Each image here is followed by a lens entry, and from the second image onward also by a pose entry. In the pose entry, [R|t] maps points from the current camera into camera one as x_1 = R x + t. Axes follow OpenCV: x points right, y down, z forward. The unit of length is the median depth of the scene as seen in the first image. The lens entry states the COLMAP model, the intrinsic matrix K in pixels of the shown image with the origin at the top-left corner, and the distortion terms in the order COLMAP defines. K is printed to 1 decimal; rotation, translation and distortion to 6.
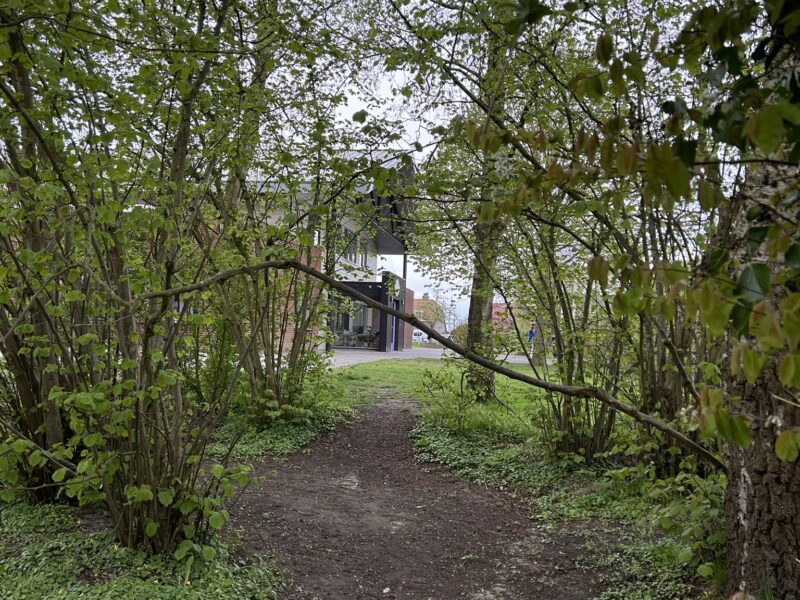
lens RADIAL K [[783.4, 0, 400.0], [0, 783.4, 300.0], [0, 0, 1]] dist [0.080173, -0.179021]
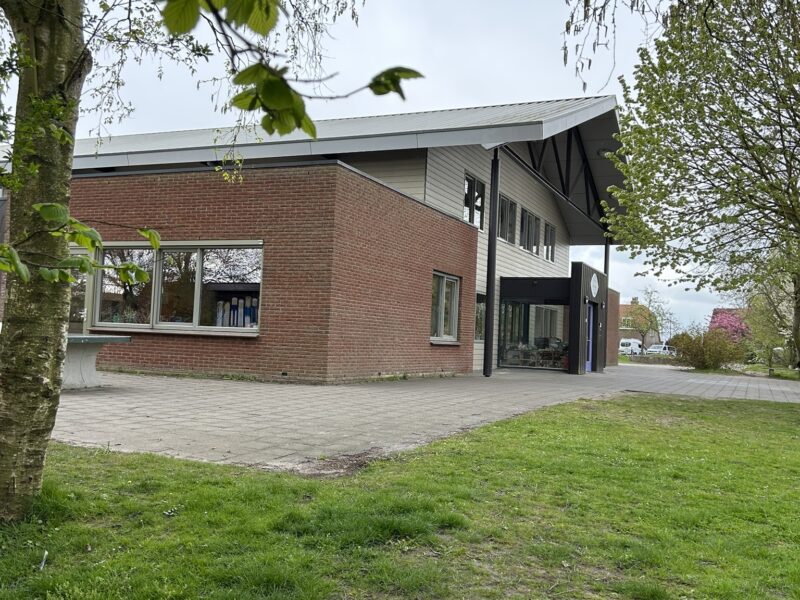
lens RADIAL K [[783.4, 0, 400.0], [0, 783.4, 300.0], [0, 0, 1]] dist [0.080173, -0.179021]
pose [[0.967651, -0.007655, -0.252178, 0.006025], [0.004346, 0.999897, -0.013679, 0.007329], [0.252256, 0.012141, 0.967584, 0.257377]]
